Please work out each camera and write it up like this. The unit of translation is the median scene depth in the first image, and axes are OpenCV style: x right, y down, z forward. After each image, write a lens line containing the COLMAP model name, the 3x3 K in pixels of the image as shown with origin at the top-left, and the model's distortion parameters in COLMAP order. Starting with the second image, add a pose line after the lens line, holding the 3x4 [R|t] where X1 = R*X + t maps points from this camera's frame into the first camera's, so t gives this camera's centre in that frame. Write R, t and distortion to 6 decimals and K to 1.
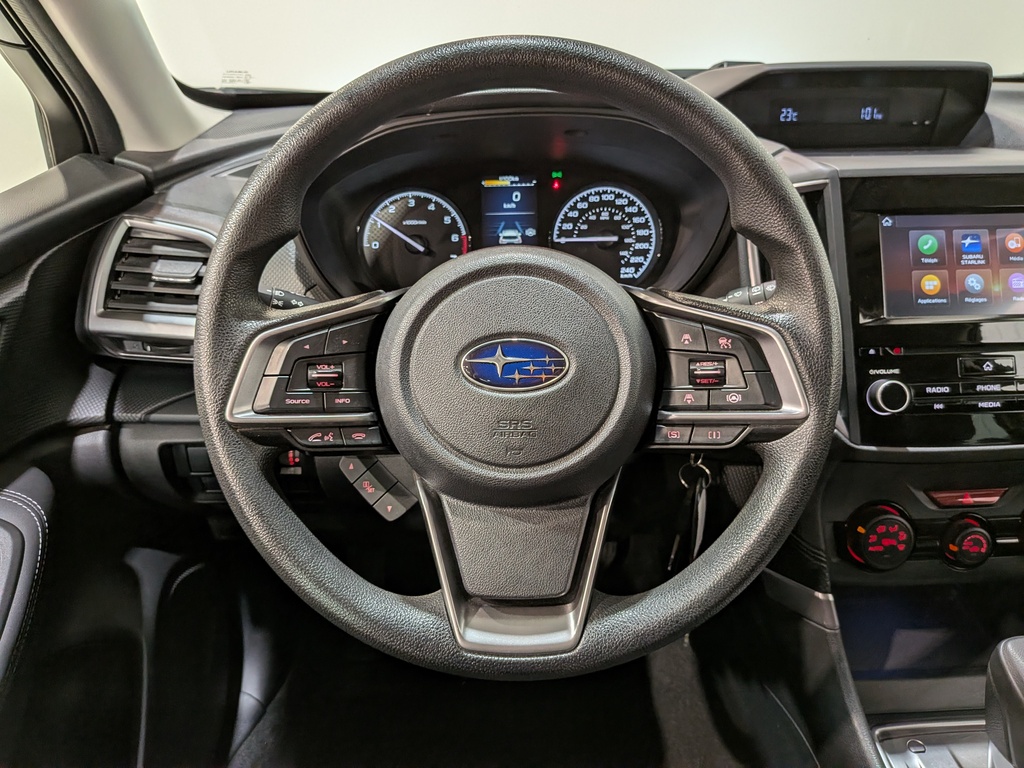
lens RADIAL K [[739.0, 0, 504.6], [0, 739.0, 368.6], [0, 0, 1]] dist [0.054751, -0.096273]
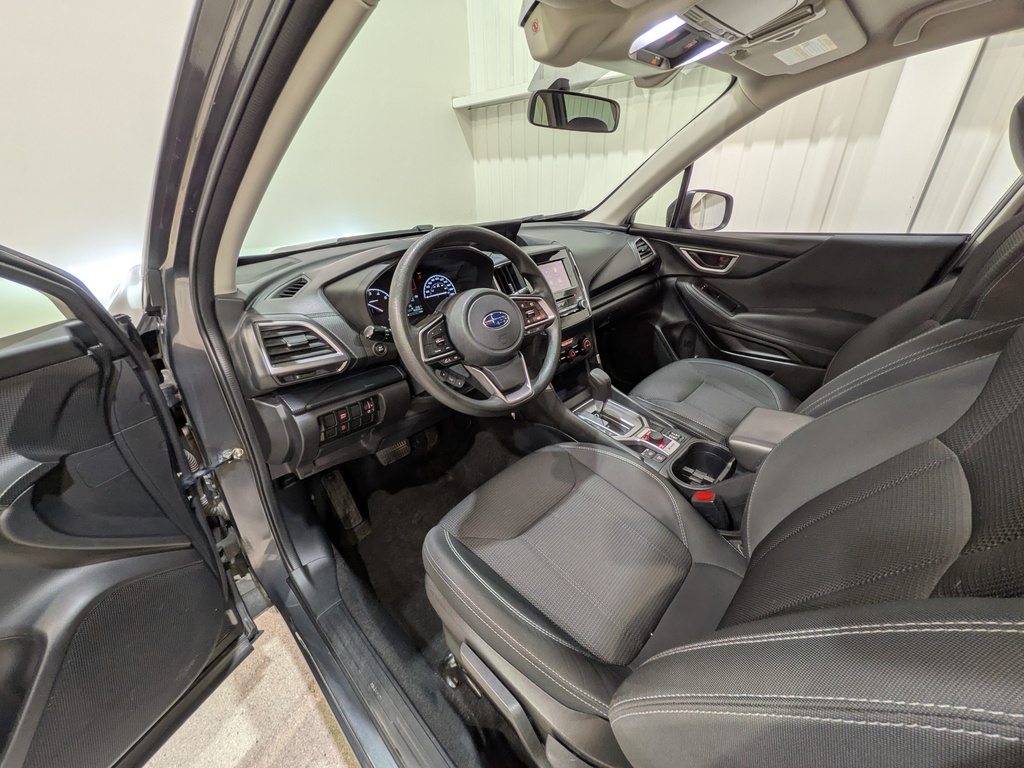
lens RADIAL K [[403.0, 0, 521.1], [0, 403.0, 381.7], [0, 0, 1]] dist [0.010873, -0.000048]
pose [[0.713152, -0.316045, 0.625723, -0.793521], [0.318879, 0.941162, 0.111936, 0.063348], [-0.624284, 0.119703, 0.771972, -0.324525]]
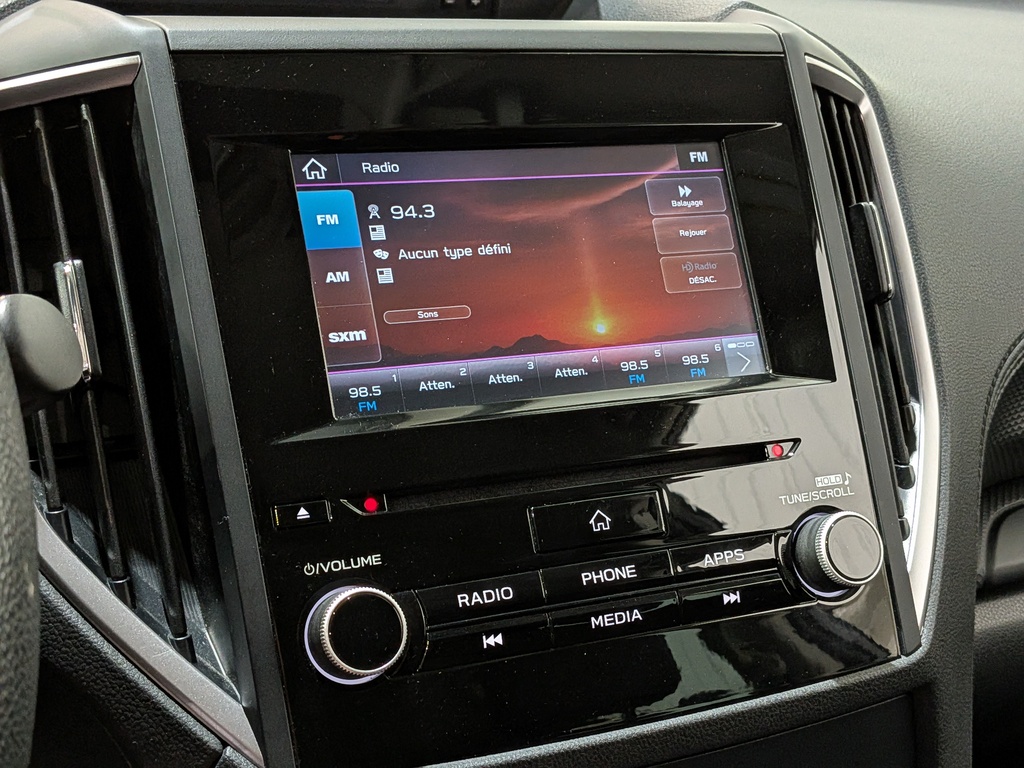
lens RADIAL K [[1500.4, 0, 523.5], [0, 1500.4, 415.4], [0, 0, 1]] dist [0.094236, 0.000000]
pose [[0.914130, -0.074252, 0.398564, 0.287504], [0.127760, 0.985755, -0.109380, 0.022626], [-0.384765, 0.150908, 0.910595, 0.270871]]
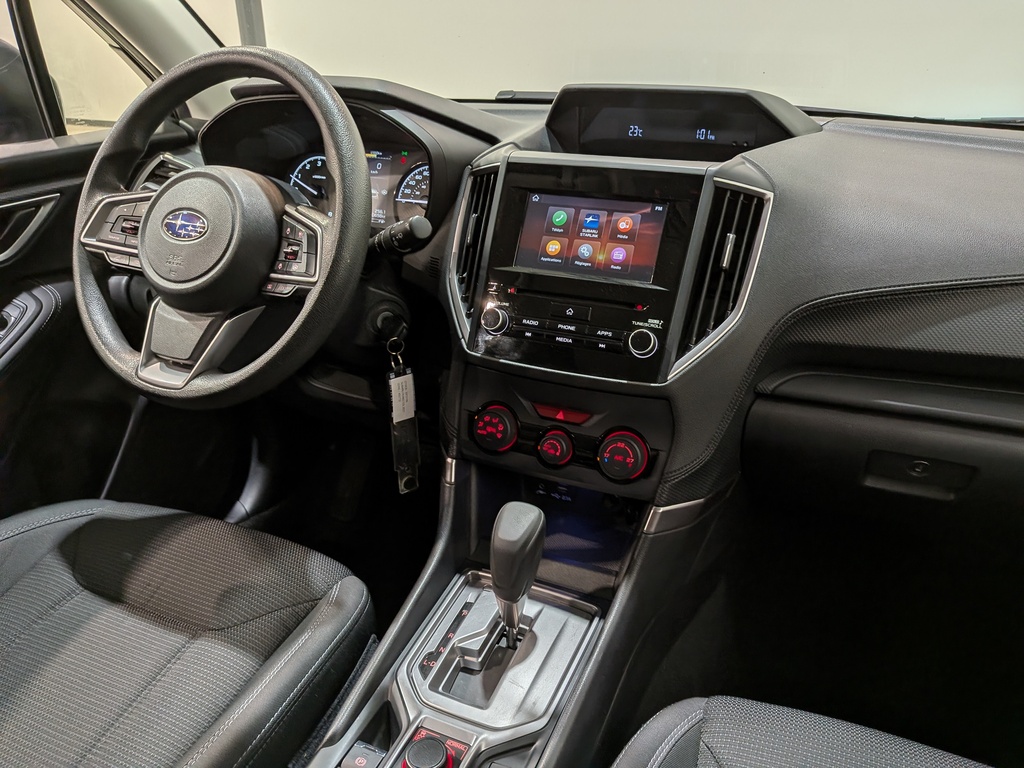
lens RADIAL K [[739.0, 0, 523.0], [0, 739.0, 409.4], [0, 0, 1]] dist [0.054751, -0.096273]
pose [[0.902322, 0.212676, -0.374946, 1.053156], [-0.211676, 0.976332, 0.044386, 0.120861], [0.375511, 0.039316, 0.925984, -0.240286]]
